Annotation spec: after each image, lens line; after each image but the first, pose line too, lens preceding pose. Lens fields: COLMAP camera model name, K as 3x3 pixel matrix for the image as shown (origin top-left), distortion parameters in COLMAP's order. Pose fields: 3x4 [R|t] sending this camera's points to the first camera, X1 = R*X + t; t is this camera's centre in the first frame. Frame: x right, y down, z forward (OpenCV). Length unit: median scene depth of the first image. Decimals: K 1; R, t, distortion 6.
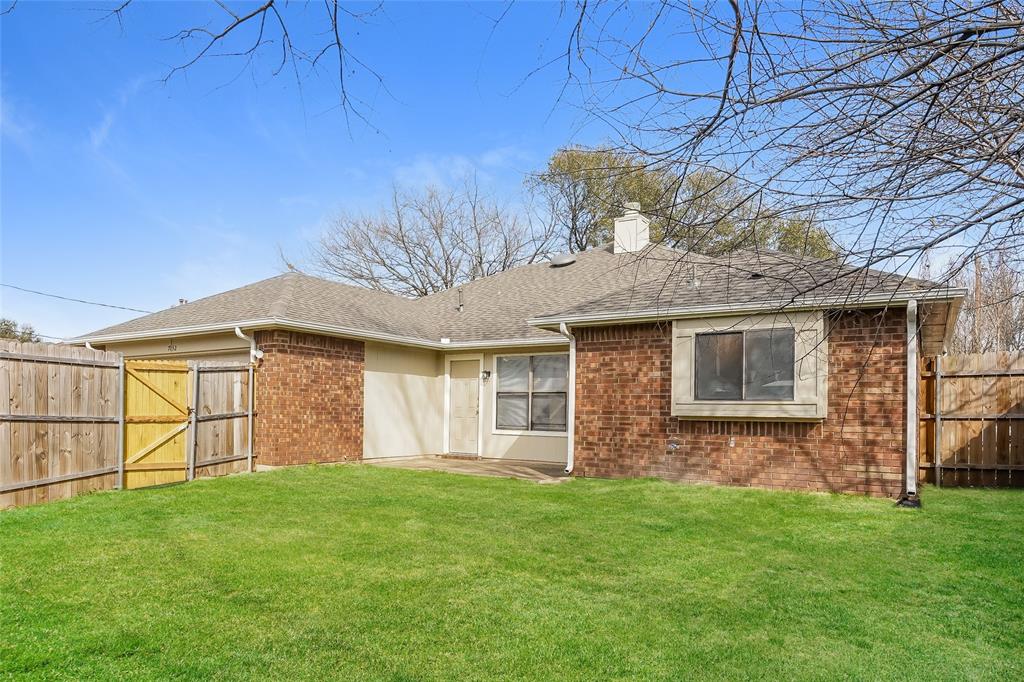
lens RADIAL K [[434.2, 0, 512.0], [0, 434.2, 341.0], [0, 0, 1]] dist [0.000282, 0.000089]
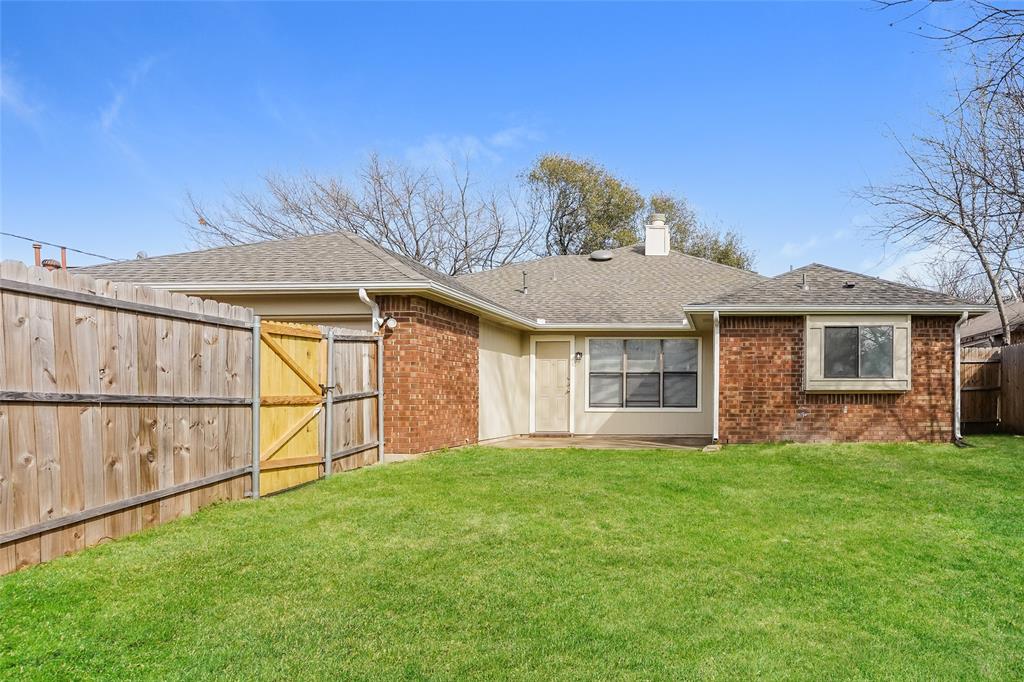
lens RADIAL K [[400.2, 0, 512.0], [0, 400.2, 341.0], [0, 0, 1]] dist [0.000209, 0.000094]
pose [[0.923311, 0.042003, 0.381750, -0.773533], [-0.050022, 0.998686, 0.011102, 0.052340], [-0.380782, -0.029347, 0.924199, 0.225576]]
